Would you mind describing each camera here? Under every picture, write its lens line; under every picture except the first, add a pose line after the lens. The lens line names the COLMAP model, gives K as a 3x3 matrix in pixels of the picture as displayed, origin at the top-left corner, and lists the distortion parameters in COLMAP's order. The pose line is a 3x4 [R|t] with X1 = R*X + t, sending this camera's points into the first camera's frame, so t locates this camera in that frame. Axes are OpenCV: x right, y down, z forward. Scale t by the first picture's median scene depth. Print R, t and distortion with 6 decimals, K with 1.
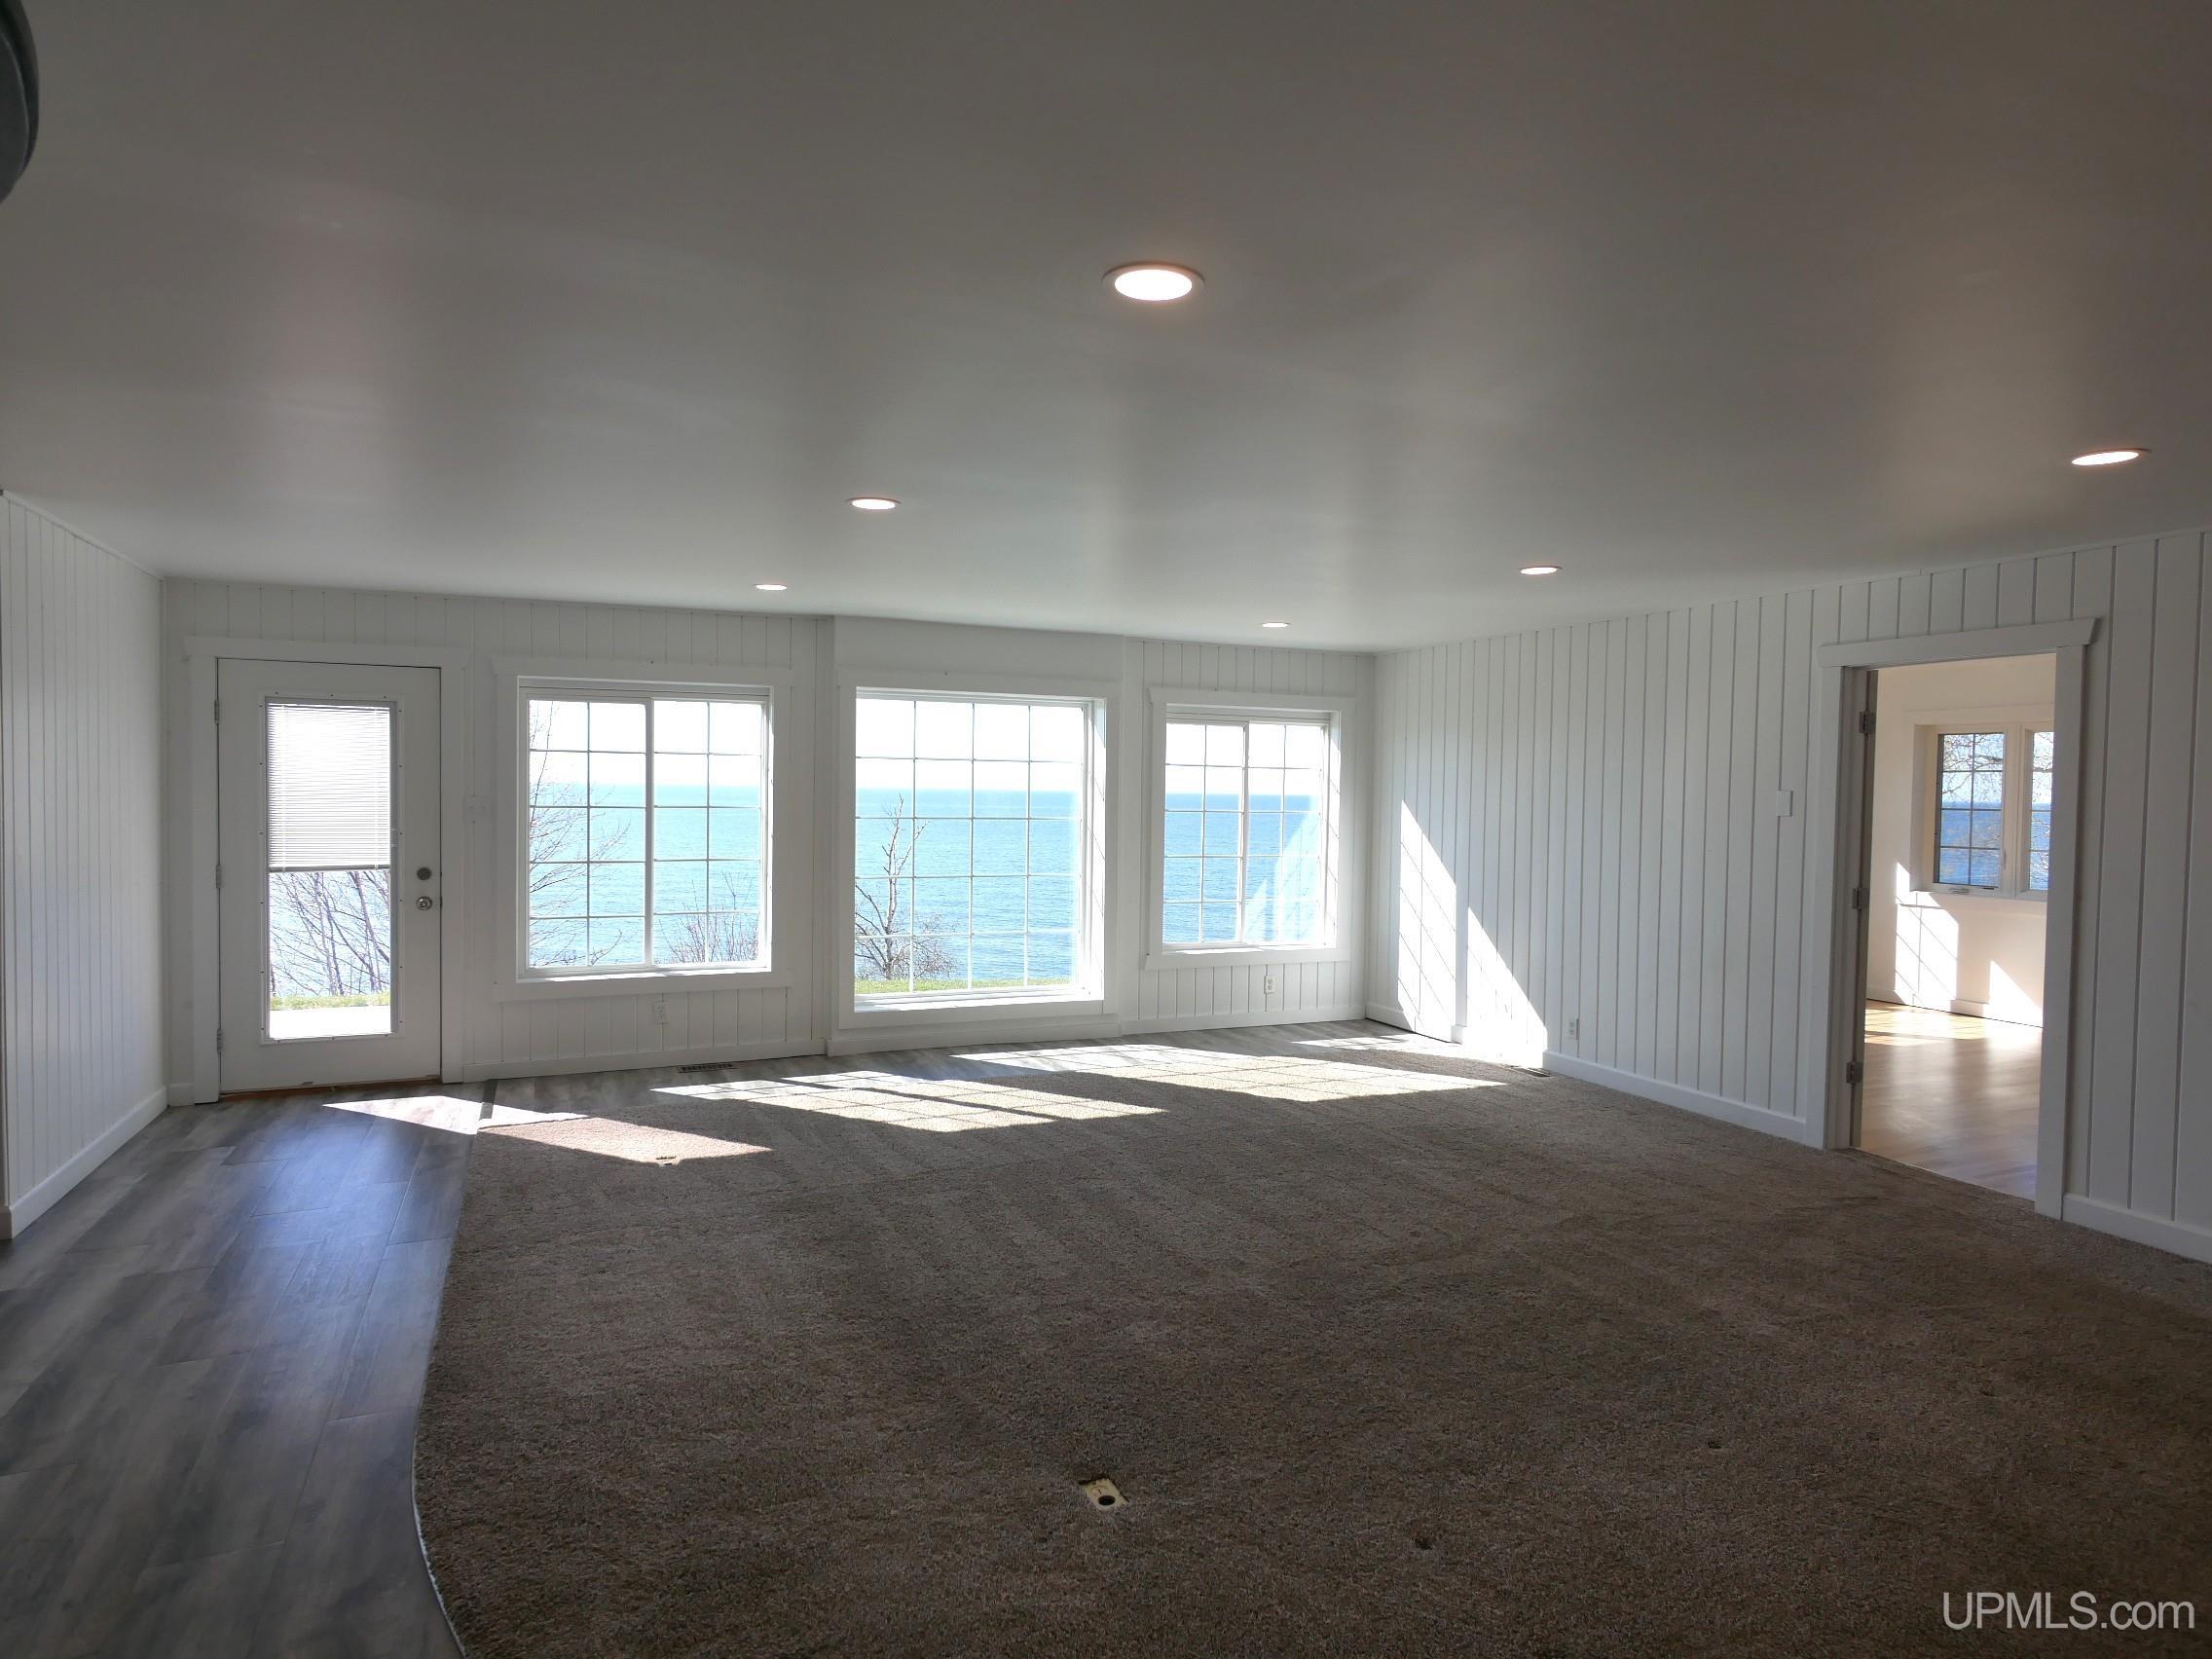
lens RADIAL K [[1275.8, 0, 1101.9], [0, 1275.8, 830.7], [0, 0, 1]] dist [0.000047, 0.000225]
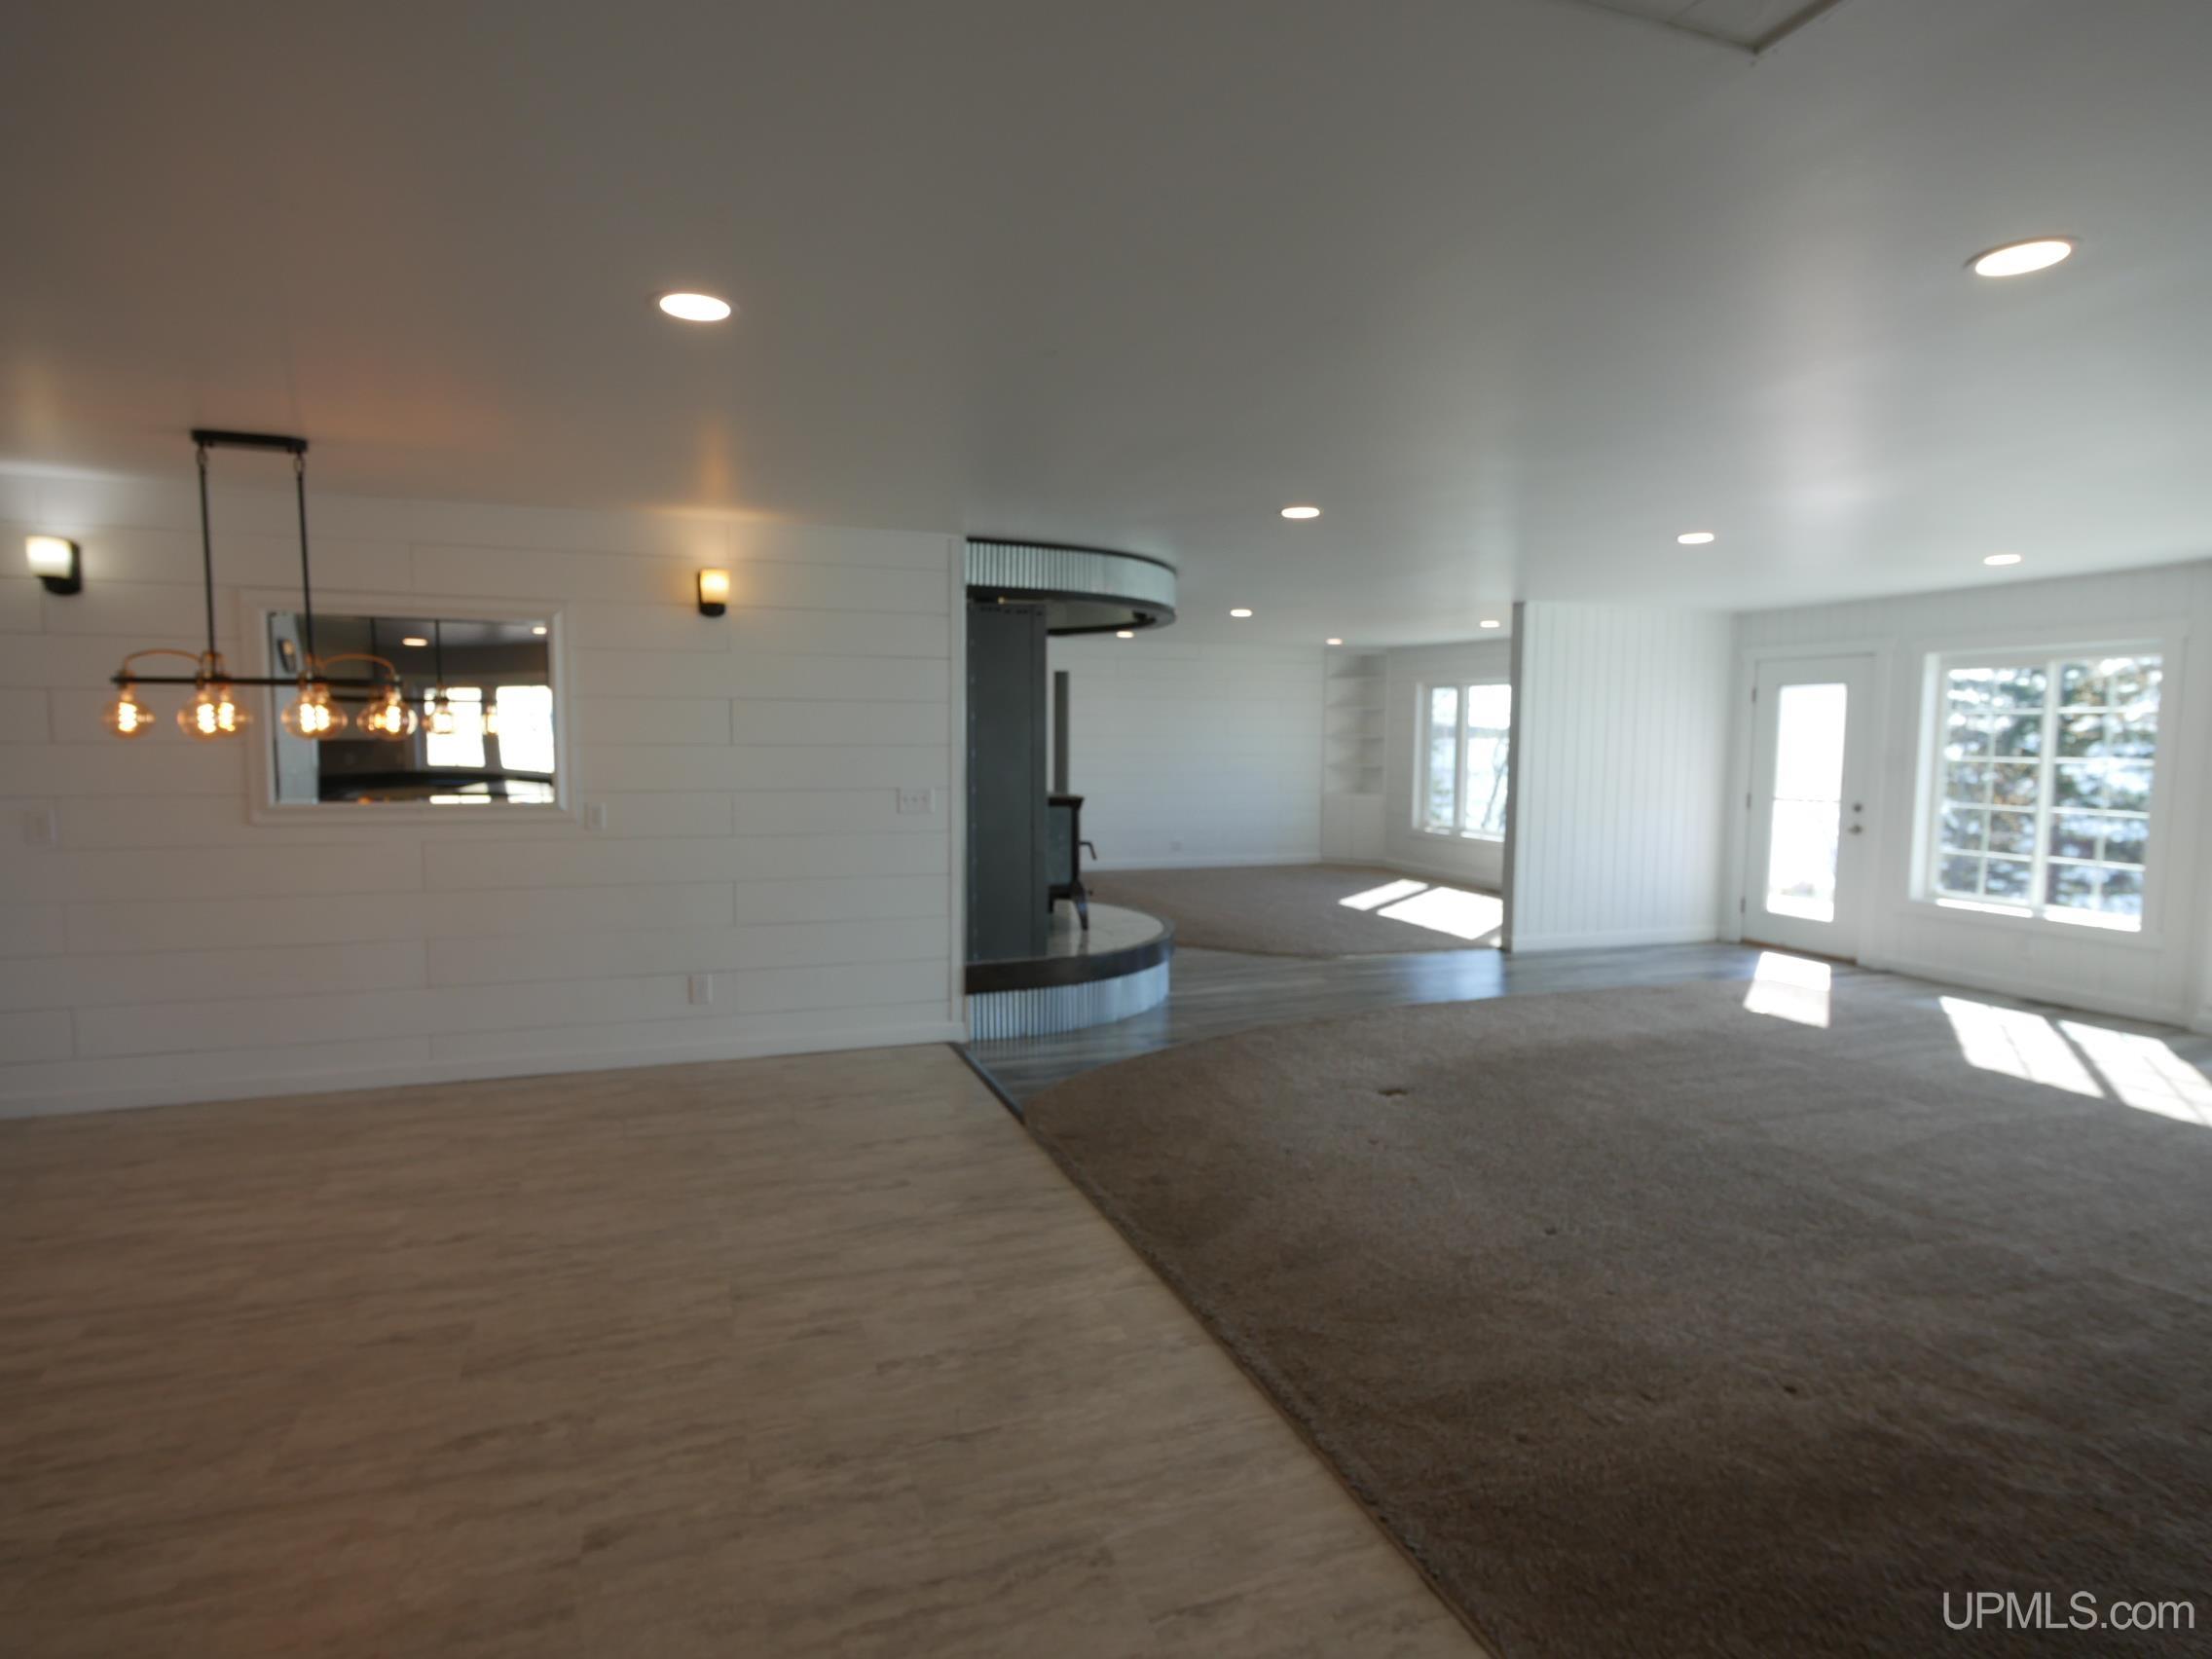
lens RADIAL K [[1198.6, 0, 1106.0], [0, 1198.6, 829.5], [0, 0, 1]] dist [-0.000513, -0.000081]
pose [[-0.061123, 0.064698, -0.996031, 0.796569], [-0.040179, 0.996929, 0.067222, 0.003027], [0.997321, 0.044128, -0.058336, 0.281934]]
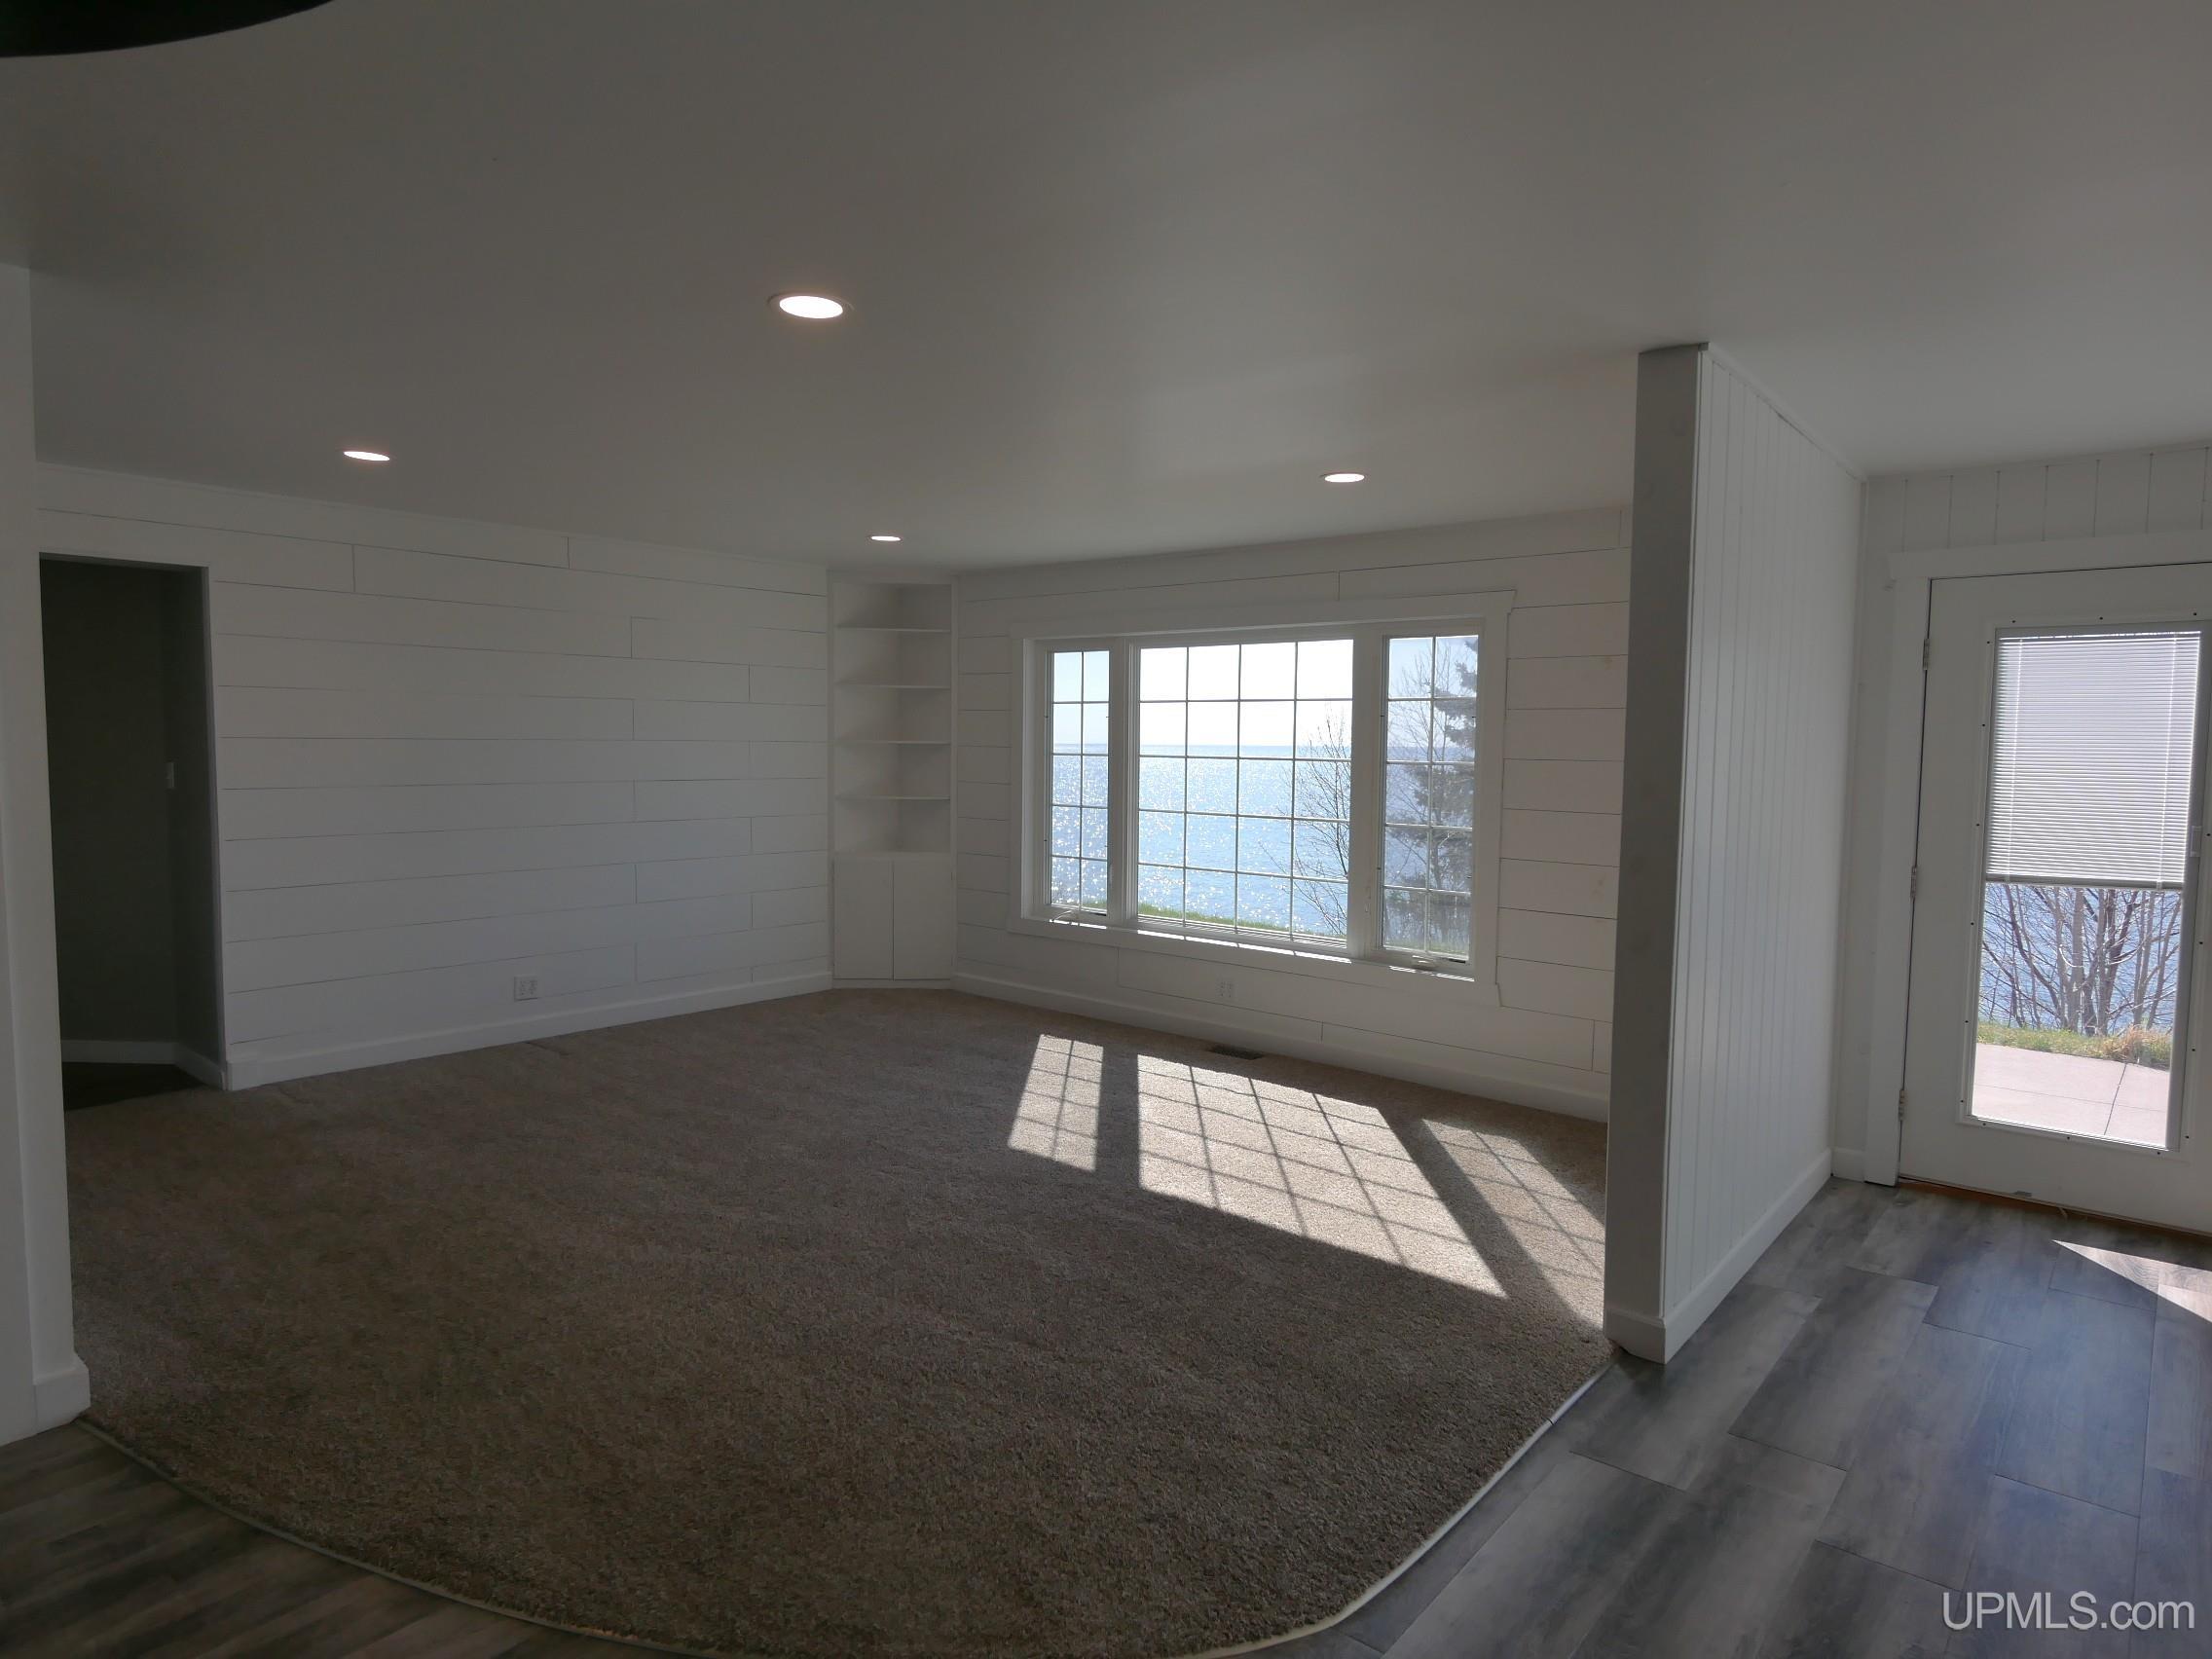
lens RADIAL K [[1275.8, 0, 1101.9], [0, 1275.8, 830.7], [0, 0, 1]] dist [0.000047, 0.000225]
pose [[0.437304, 0.049539, -0.897948, -0.230557], [-0.032025, 0.998706, 0.039502, -0.006935], [0.898743, 0.011483, 0.438325, 0.250848]]
